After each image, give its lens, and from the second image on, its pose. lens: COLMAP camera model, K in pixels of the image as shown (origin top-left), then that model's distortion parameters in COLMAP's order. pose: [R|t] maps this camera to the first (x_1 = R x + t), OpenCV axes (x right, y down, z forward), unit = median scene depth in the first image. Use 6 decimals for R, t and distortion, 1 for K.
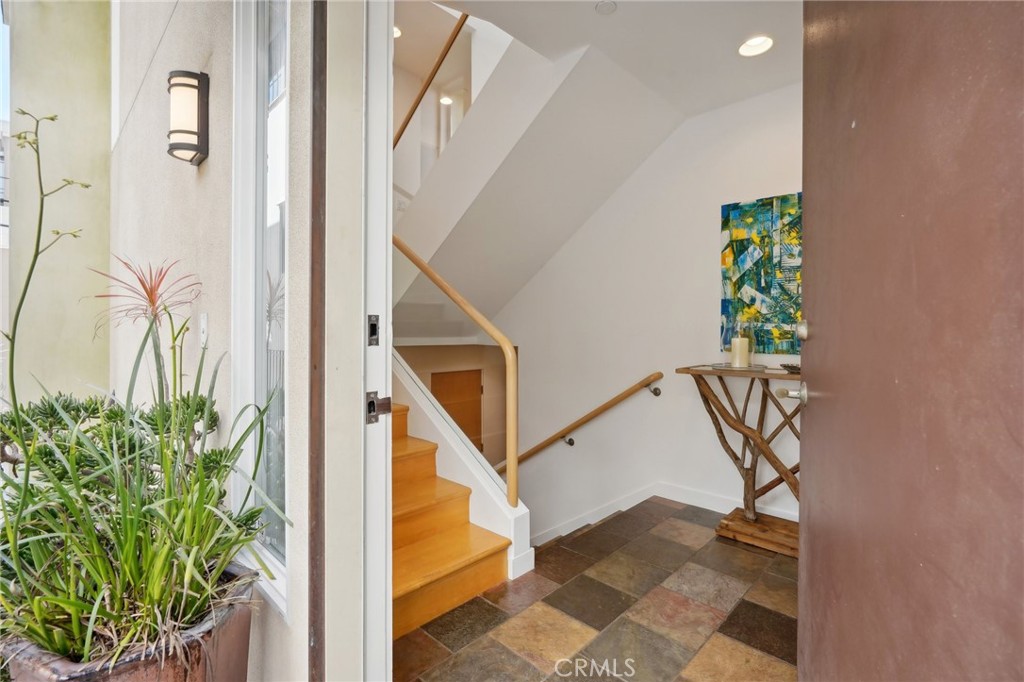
lens RADIAL K [[472.1, 0, 512.5], [0, 472.1, 332.7], [0, 0, 1]] dist [-0.009881, 0.003281]
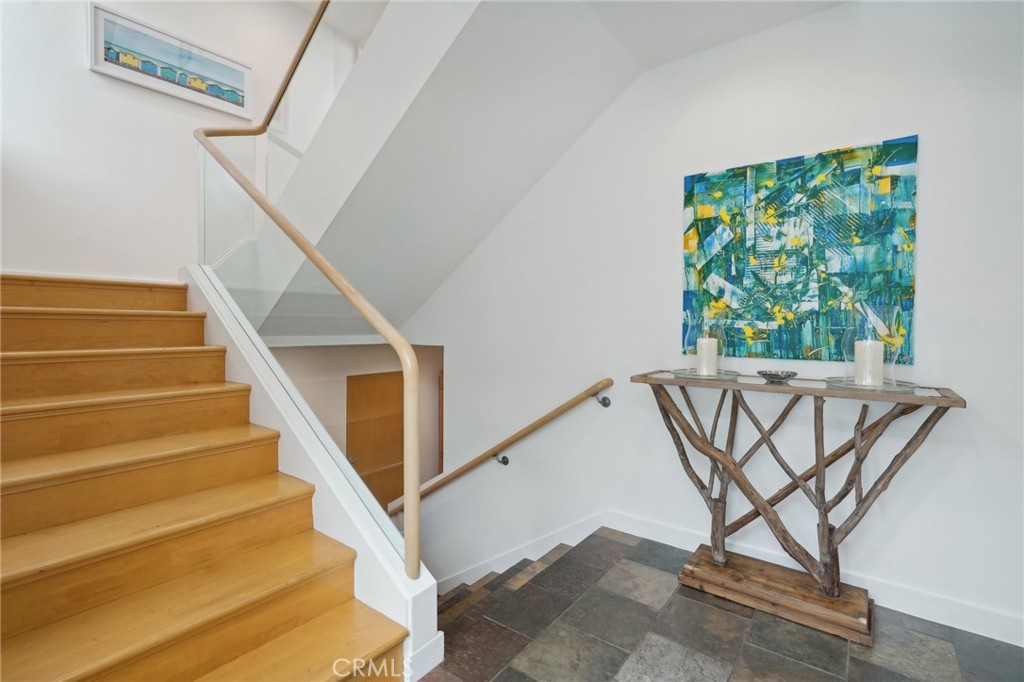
lens RADIAL K [[472.1, 0, 512.4], [0, 472.1, 337.6], [0, 0, 1]] dist [-0.009881, 0.003281]
pose [[0.993305, -0.000614, 0.115520, 0.056578], [-0.001890, 0.999766, 0.021558, -0.007033], [-0.115506, -0.021632, 0.993071, 0.237162]]
